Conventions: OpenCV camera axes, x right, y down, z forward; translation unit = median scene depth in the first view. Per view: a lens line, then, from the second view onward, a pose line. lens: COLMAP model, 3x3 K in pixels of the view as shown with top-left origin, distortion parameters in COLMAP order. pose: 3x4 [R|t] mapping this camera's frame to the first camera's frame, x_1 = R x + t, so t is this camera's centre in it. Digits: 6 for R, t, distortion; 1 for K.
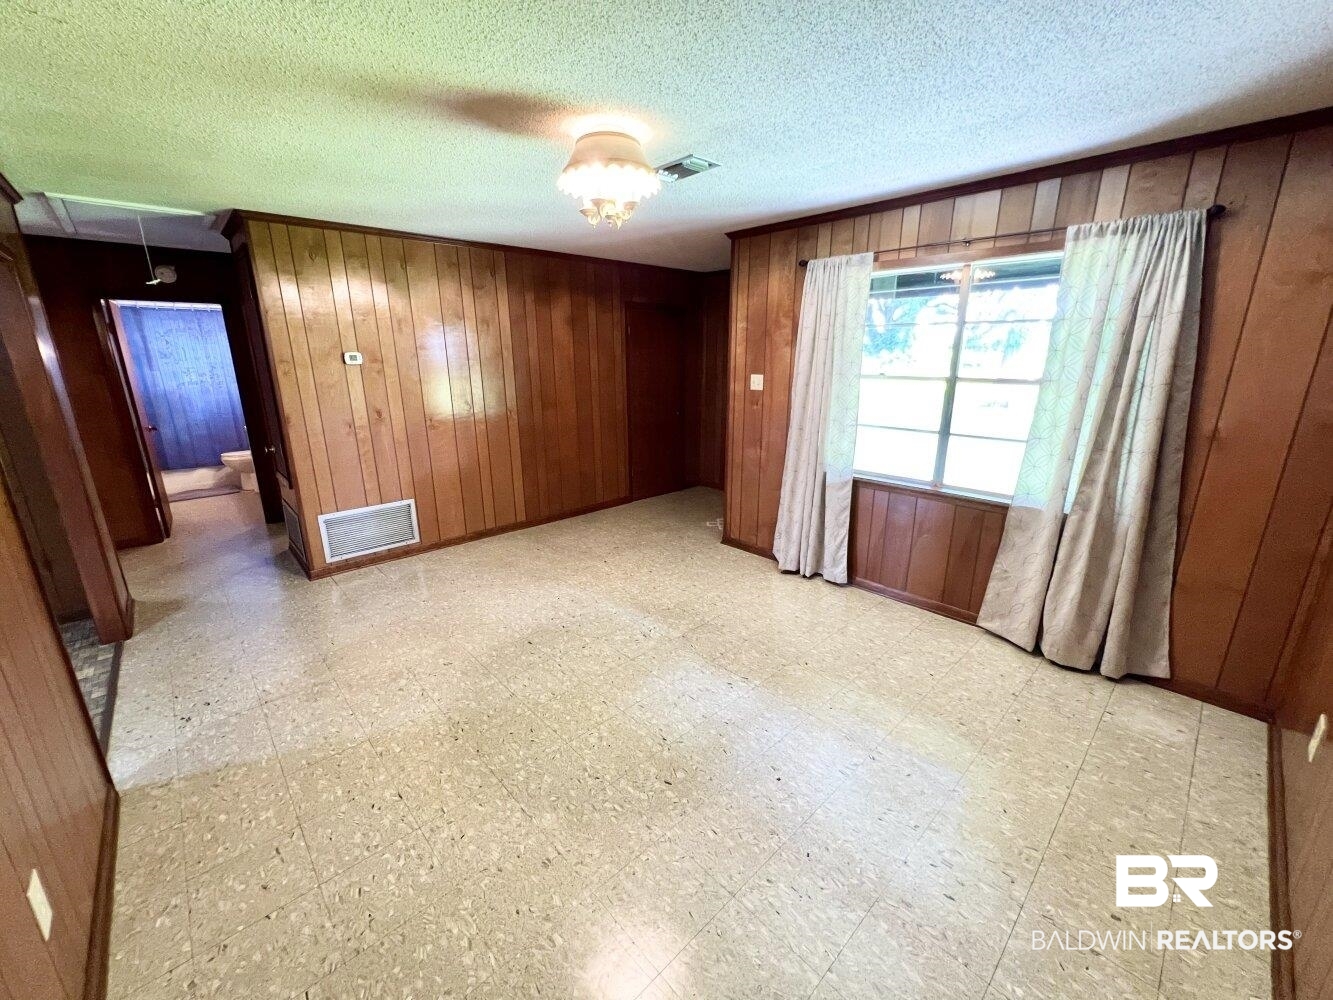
lens RADIAL K [[531.7, 0, 645.1], [0, 531.7, 490.6], [0, 0, 1]] dist [-0.005885, 0.000141]
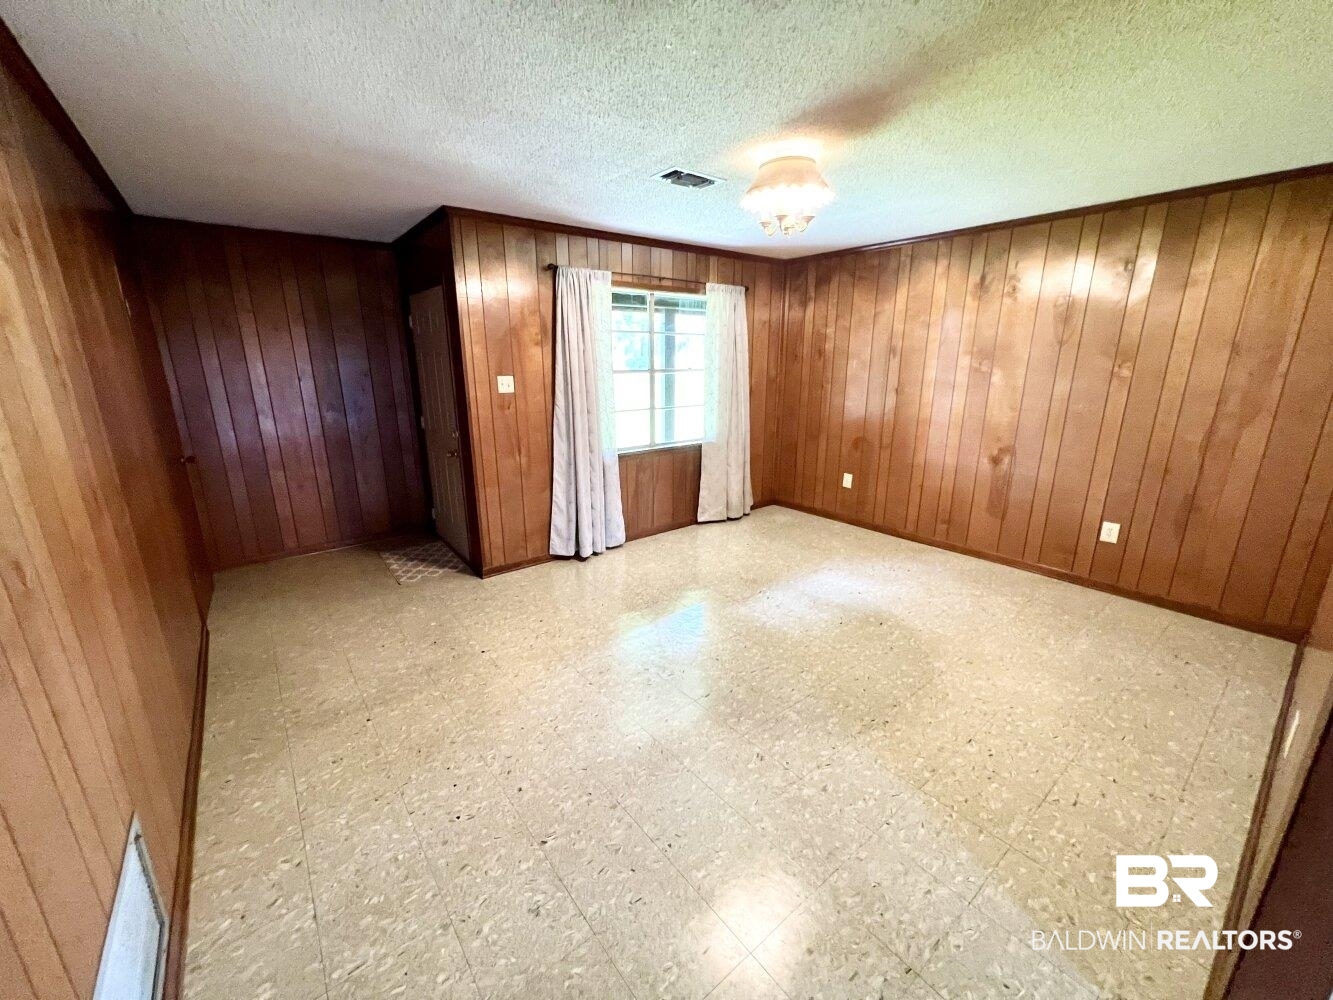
lens RADIAL K [[538.1, 0, 666.8], [0, 538.1, 500.0], [0, 0, 1]] dist [-0.000704, -0.000036]
pose [[0.063904, -0.252984, 0.965358, -0.918650], [0.254827, 0.939403, 0.229314, -0.203422], [-0.964873, 0.231346, 0.124499, 0.847584]]
